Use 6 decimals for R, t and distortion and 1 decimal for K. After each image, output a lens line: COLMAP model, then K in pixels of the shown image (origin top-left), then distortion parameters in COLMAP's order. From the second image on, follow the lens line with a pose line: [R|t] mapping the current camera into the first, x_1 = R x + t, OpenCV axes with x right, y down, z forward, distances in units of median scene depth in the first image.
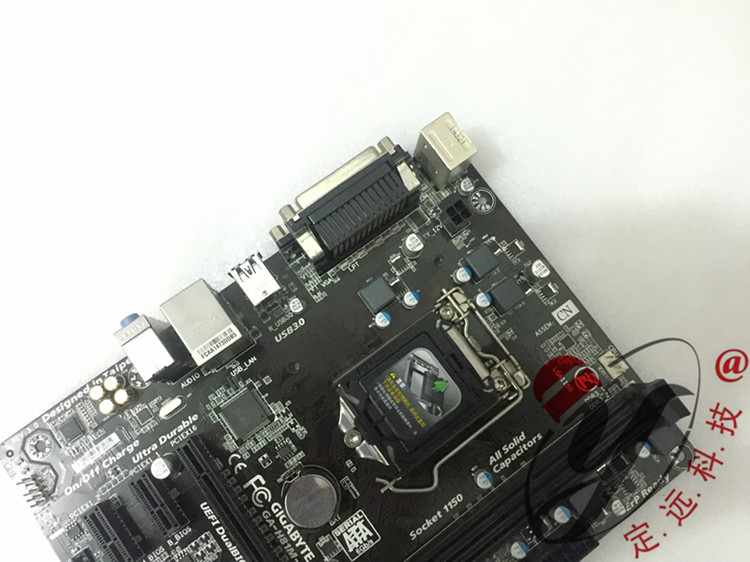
lens RADIAL K [[638.1, 0, 375.0], [0, 638.1, 281.0], [0, 0, 1]] dist [0.077247, -0.127932]
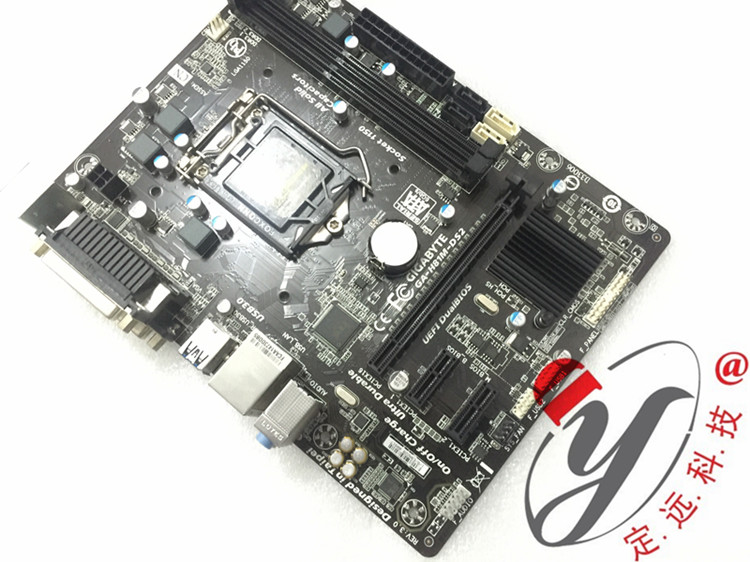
lens RADIAL K [[638.1, 0, 375.0], [0, 638.1, 281.0], [0, 0, 1]] dist [0.077247, -0.127932]
pose [[-0.250579, -0.951905, 0.176313, -0.333049], [0.953854, -0.211639, 0.213008, 0.060335], [-0.165449, 0.221552, 0.961011, -0.035032]]
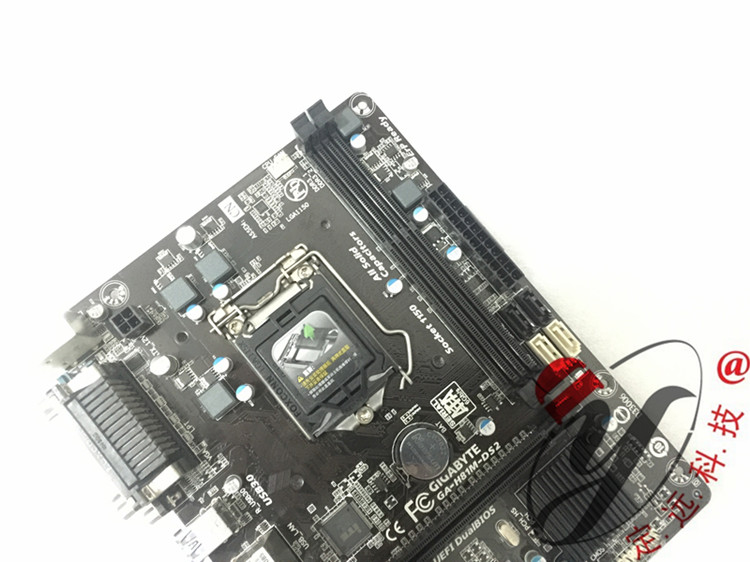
lens RADIAL K [[638.1, 0, 375.0], [0, 638.1, 281.0], [0, 0, 1]] dist [0.077247, -0.127932]
pose [[-0.059588, -0.991967, 0.111583, 0.062008], [0.975417, -0.034104, 0.217711, 0.048529], [-0.212156, 0.121813, 0.969614, -0.012746]]
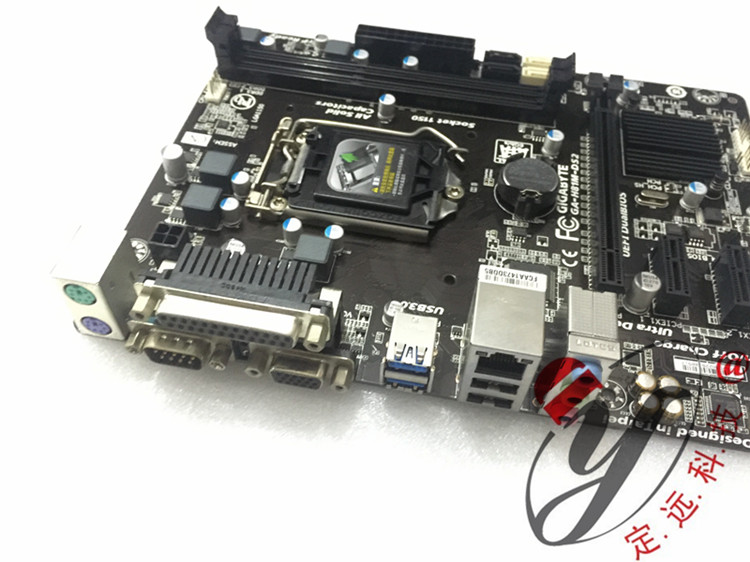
lens RADIAL K [[658.5, 0, 375.0], [0, 658.5, 281.0], [0, 0, 1]] dist [0.075392, -0.148022]
pose [[-0.682634, -0.612992, 0.397808, -0.409048], [0.708510, -0.421877, 0.565715, -0.420288], [-0.178953, 0.668027, 0.722299, 0.421965]]
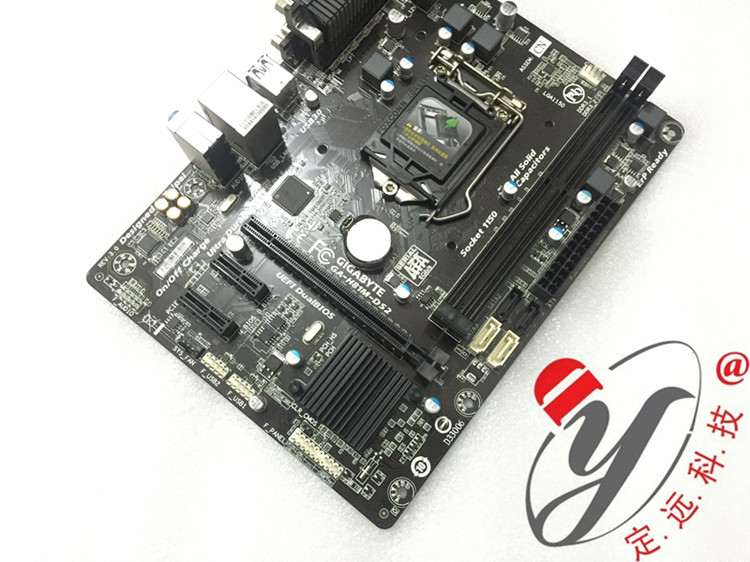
lens RADIAL K [[638.1, 0, 375.0], [0, 638.1, 281.0], [0, 0, 1]] dist [0.077247, -0.127932]
pose [[0.963819, -0.265804, 0.020013, -0.126403], [0.266523, 0.962161, -0.056678, 0.460801], [-0.004191, 0.059961, 0.998192, -0.122704]]
